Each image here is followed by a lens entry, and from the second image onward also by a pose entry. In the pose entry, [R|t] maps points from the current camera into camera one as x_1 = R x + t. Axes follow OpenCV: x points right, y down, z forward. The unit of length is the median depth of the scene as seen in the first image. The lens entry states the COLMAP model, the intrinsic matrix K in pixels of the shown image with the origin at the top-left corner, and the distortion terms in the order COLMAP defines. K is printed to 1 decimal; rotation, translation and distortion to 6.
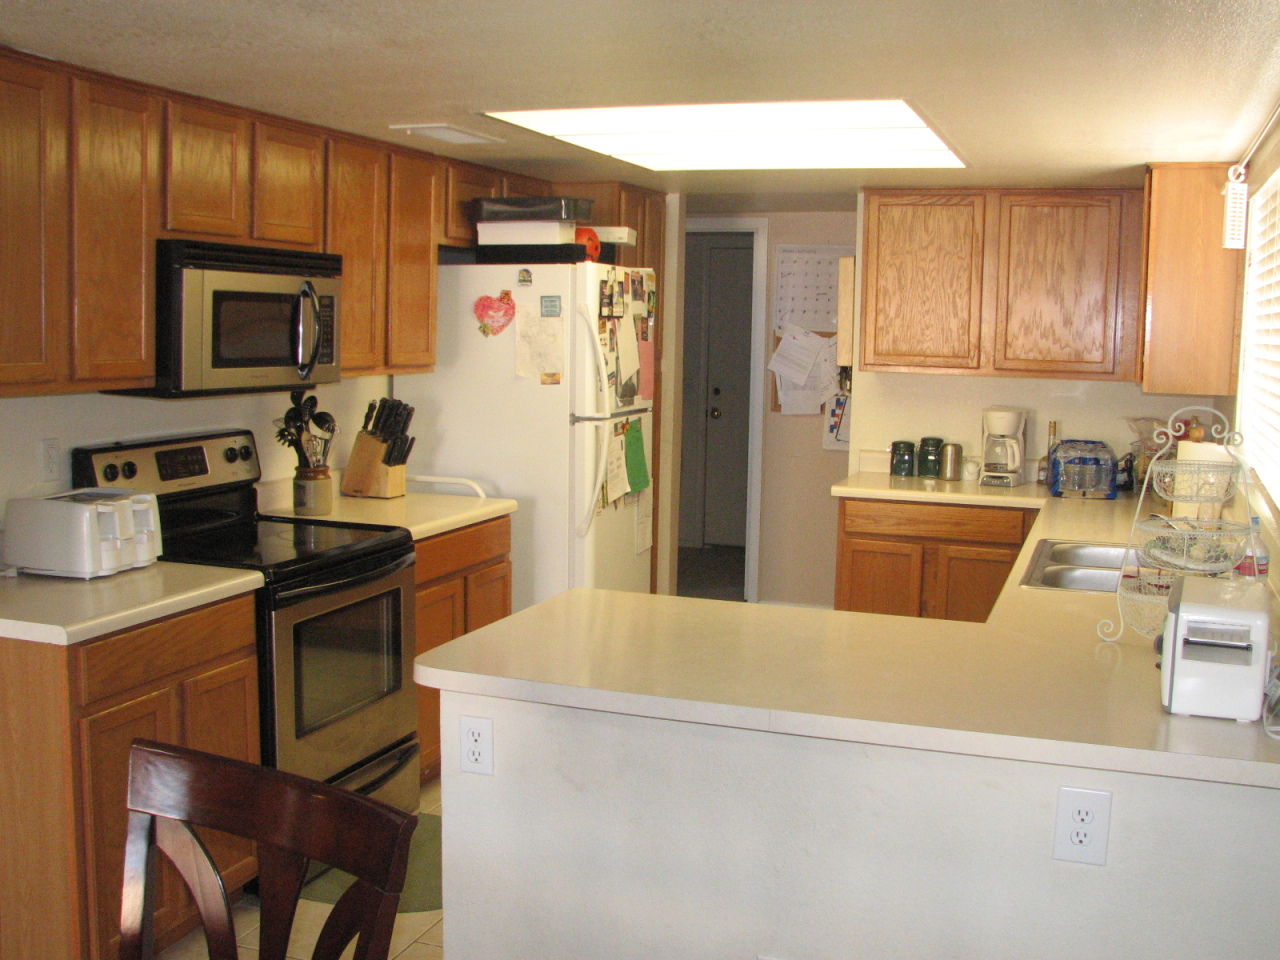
lens RADIAL K [[1386.2, 0, 642.2], [0, 1386.2, 466.0], [0, 0, 1]] dist [-0.164233, 0.000000]
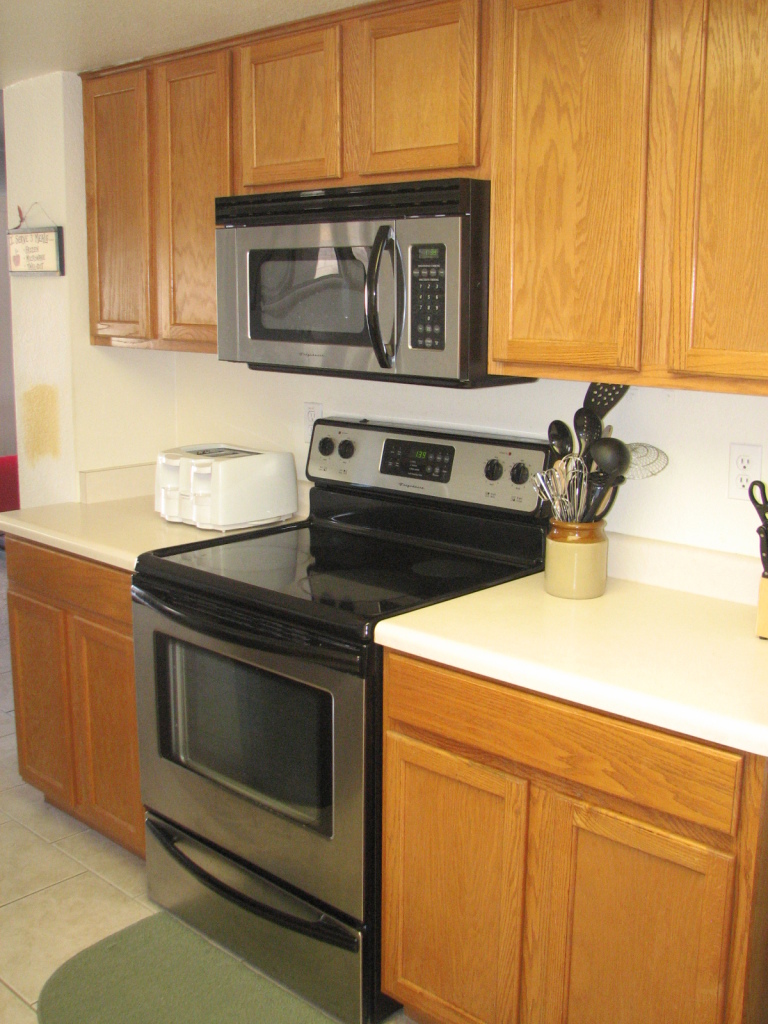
lens RADIAL K [[1109.0, 0, 382.8], [0, 1109.0, 518.7], [0, 0, 1]] dist [-0.164233, 0.000000]
pose [[-0.412741, 0.167511, -0.895313, 0.218388], [-0.097546, 0.969162, 0.226297, -0.092369], [0.905610, 0.180736, -0.383673, 0.976584]]
